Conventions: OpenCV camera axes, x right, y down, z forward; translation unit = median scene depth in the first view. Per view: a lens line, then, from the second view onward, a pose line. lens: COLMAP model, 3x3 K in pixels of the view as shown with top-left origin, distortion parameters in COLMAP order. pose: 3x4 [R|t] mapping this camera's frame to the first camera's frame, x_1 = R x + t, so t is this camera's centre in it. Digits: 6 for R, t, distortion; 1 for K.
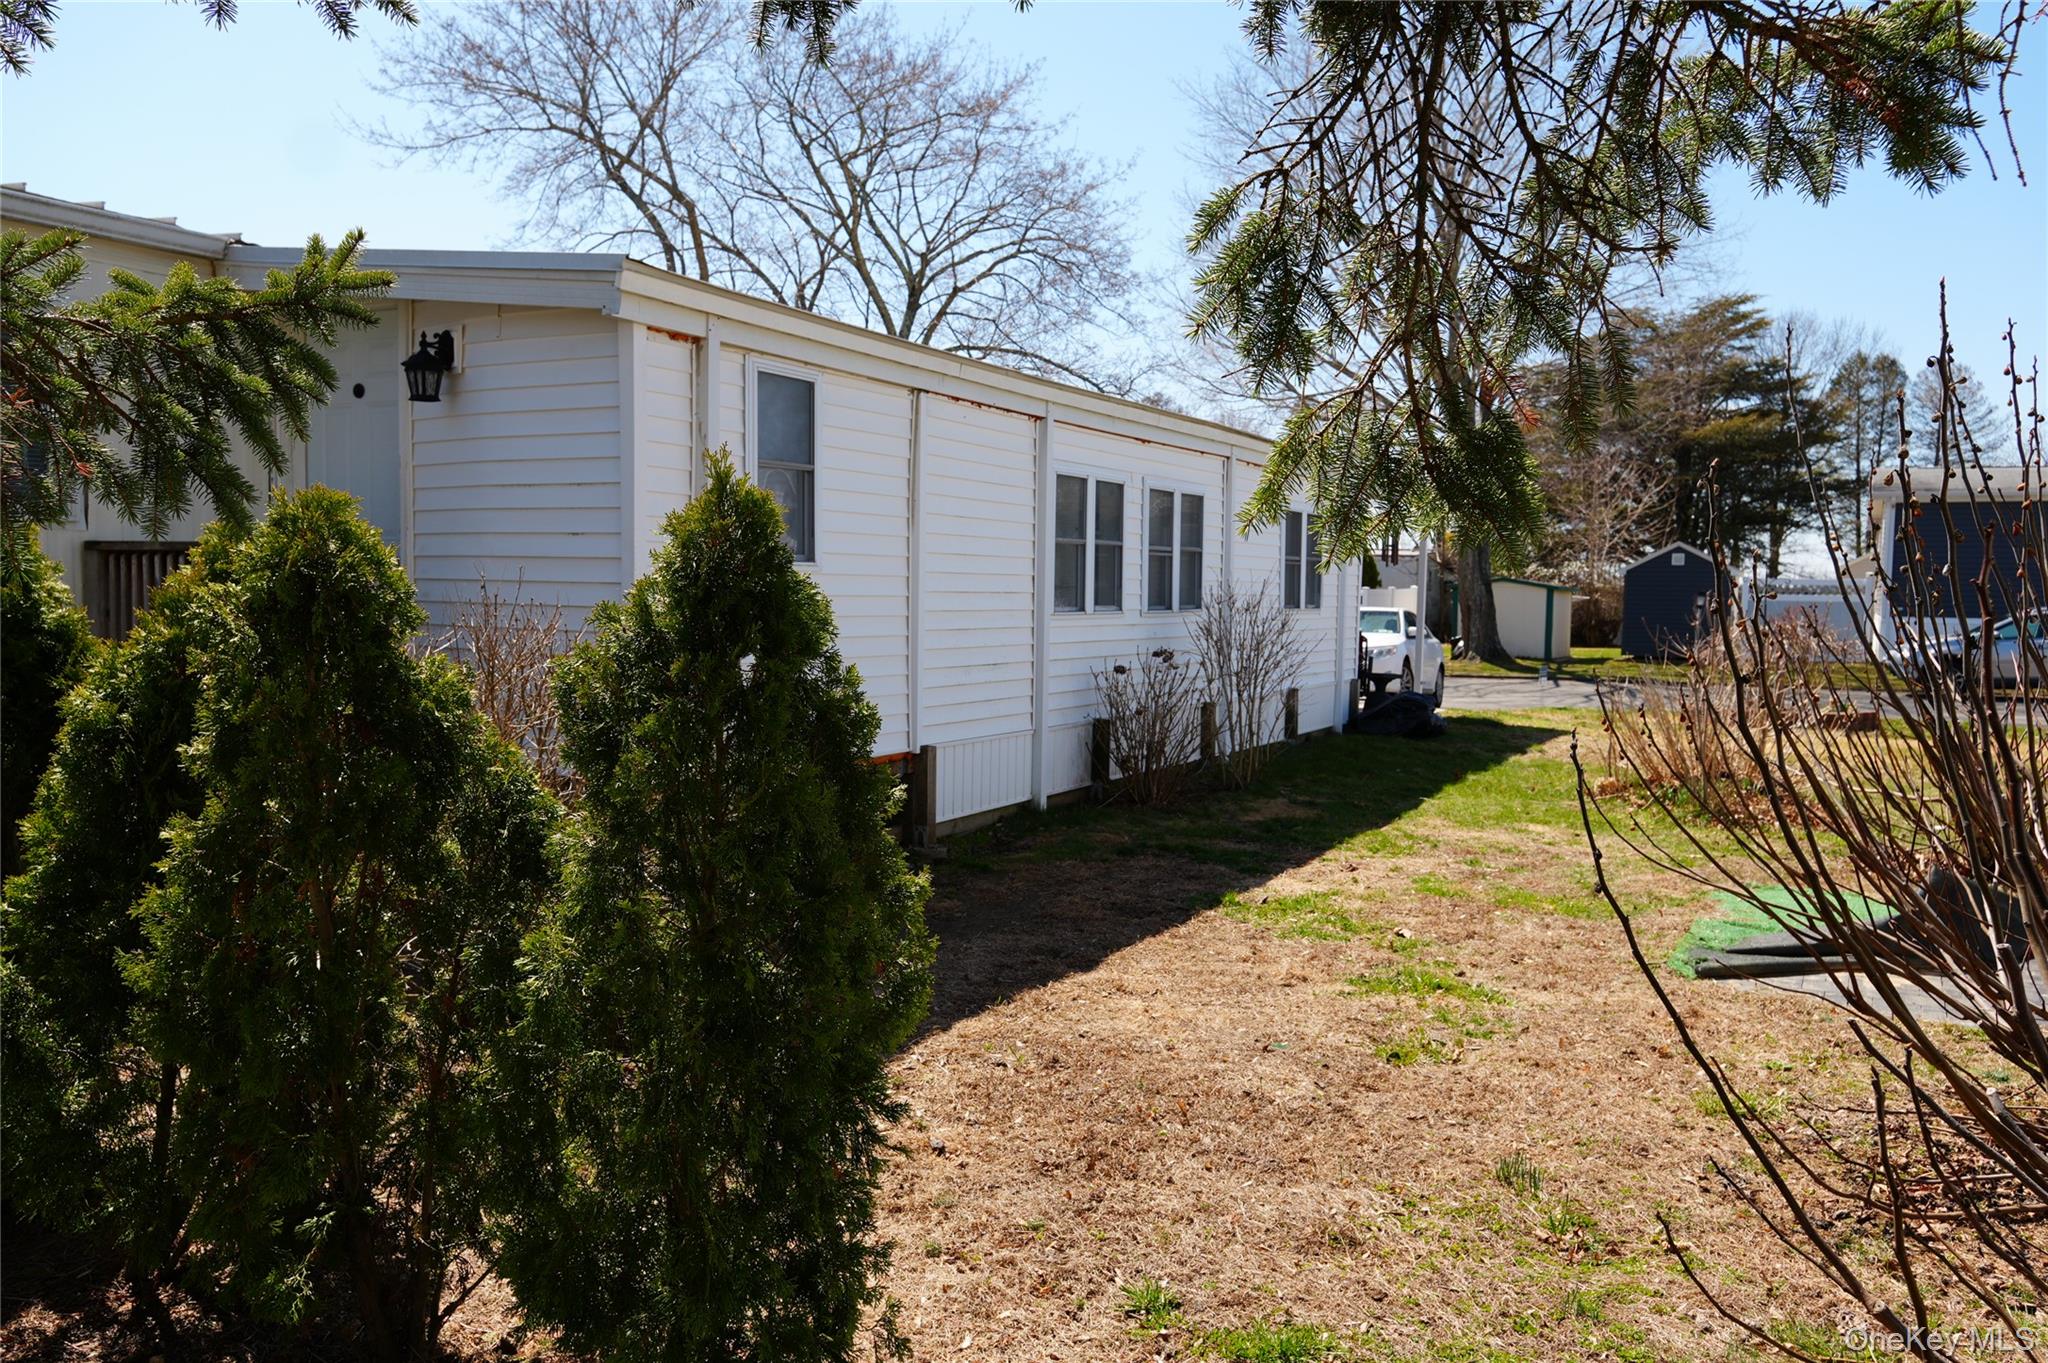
lens RADIAL K [[1522.9, 0, 1028.7], [0, 1522.9, 680.6], [0, 0, 1]] dist [0.005731, 0.001187]
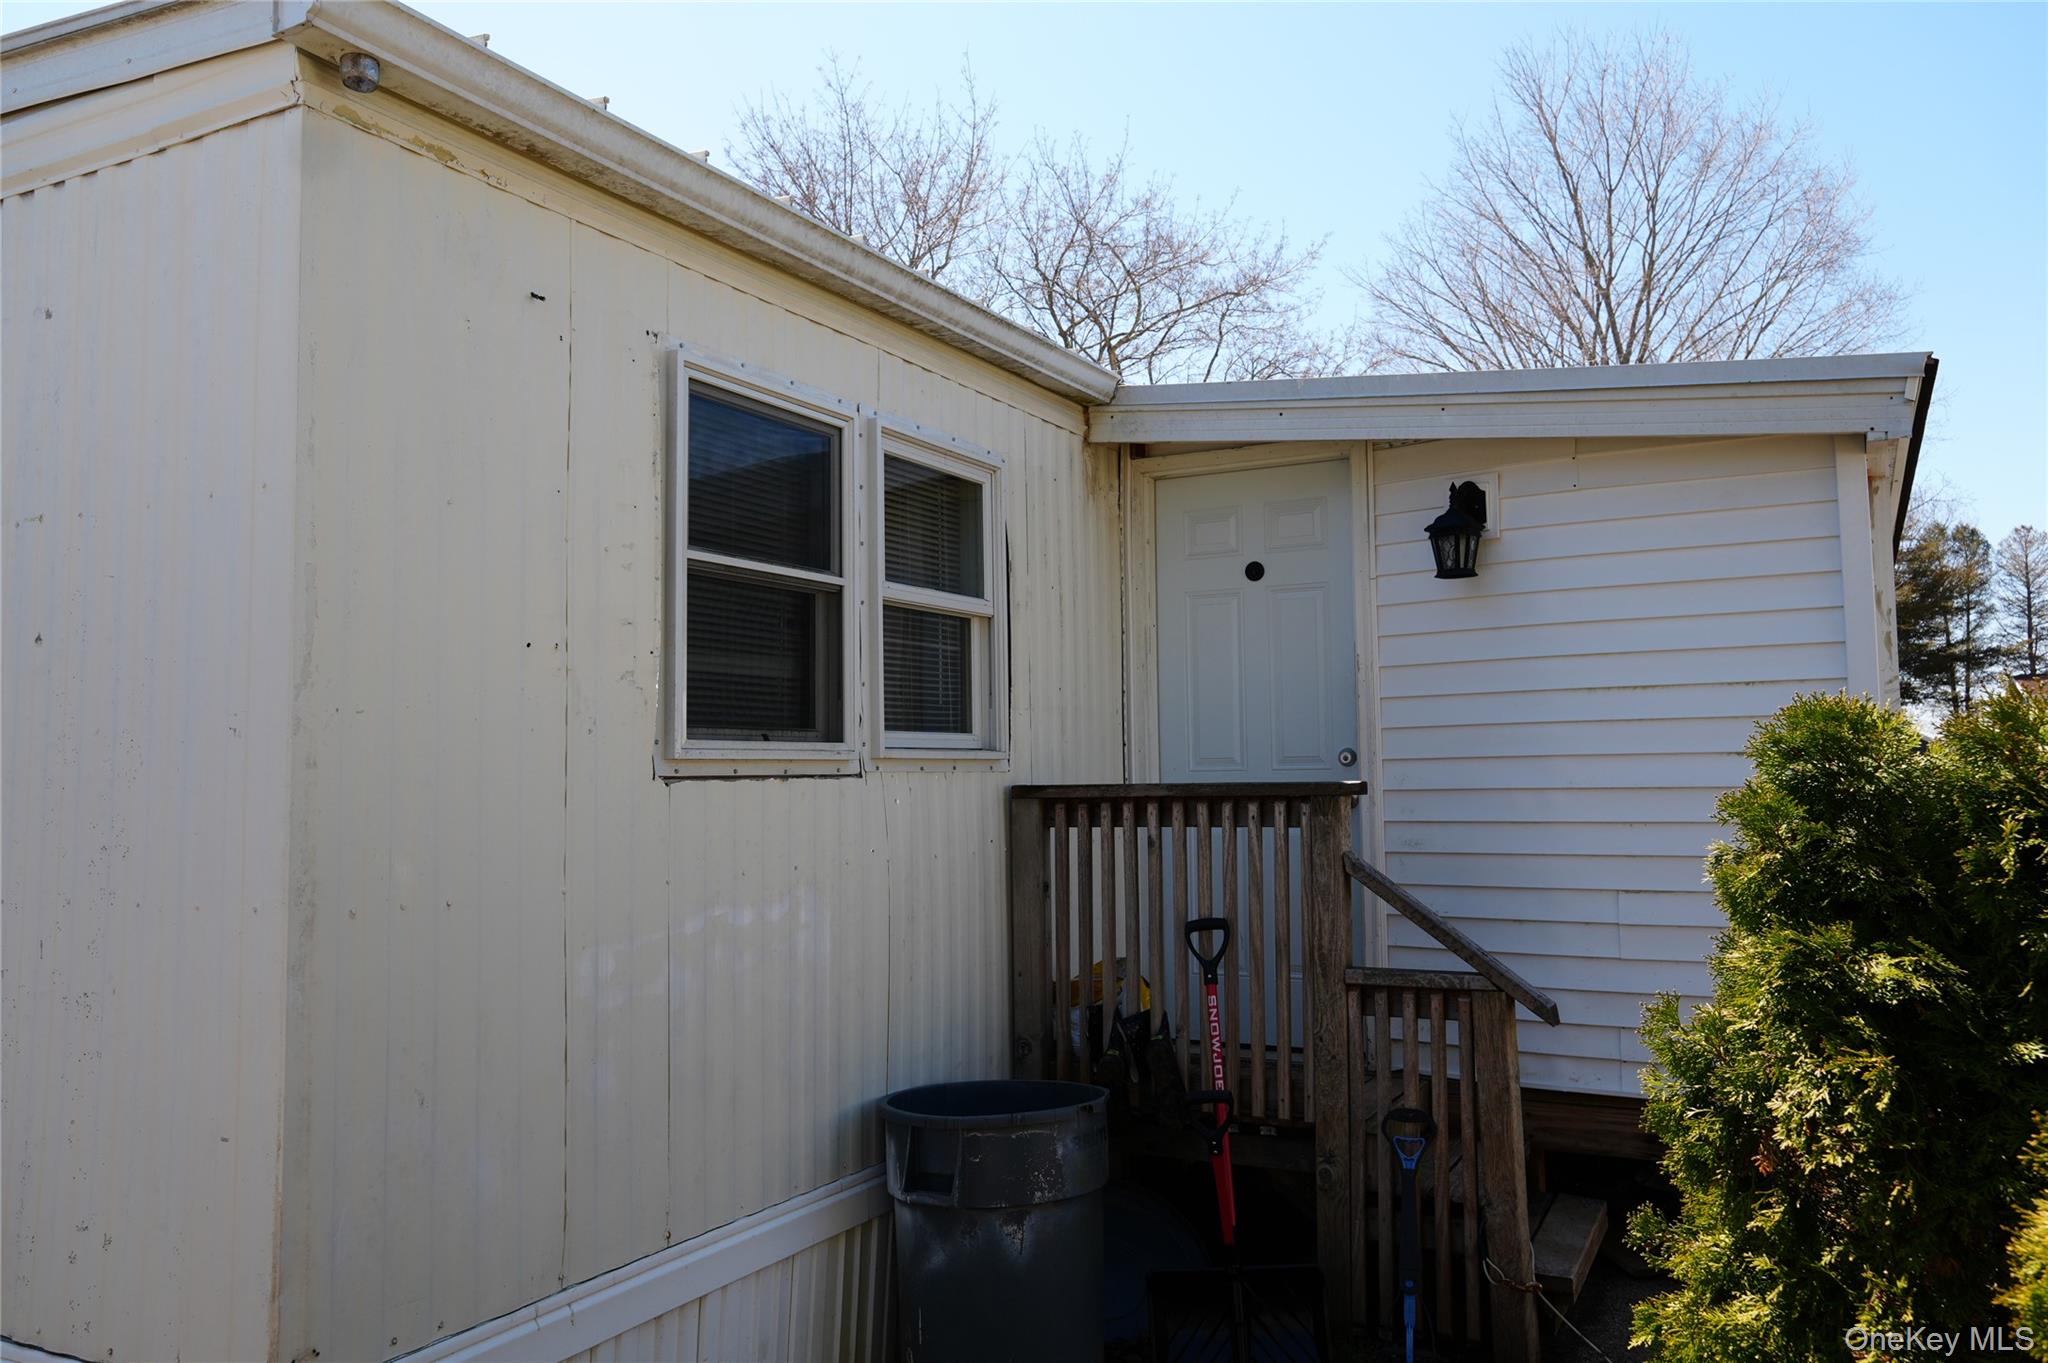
lens RADIAL K [[1522.9, 0, 1020.4], [0, 1522.9, 679.5], [0, 0, 1]] dist [0.005731, 0.001187]
pose [[0.999068, -0.031905, -0.029071, -0.555241], [0.027861, 0.991094, -0.130219, -0.045689], [0.032966, 0.129288, 0.991059, 0.275020]]
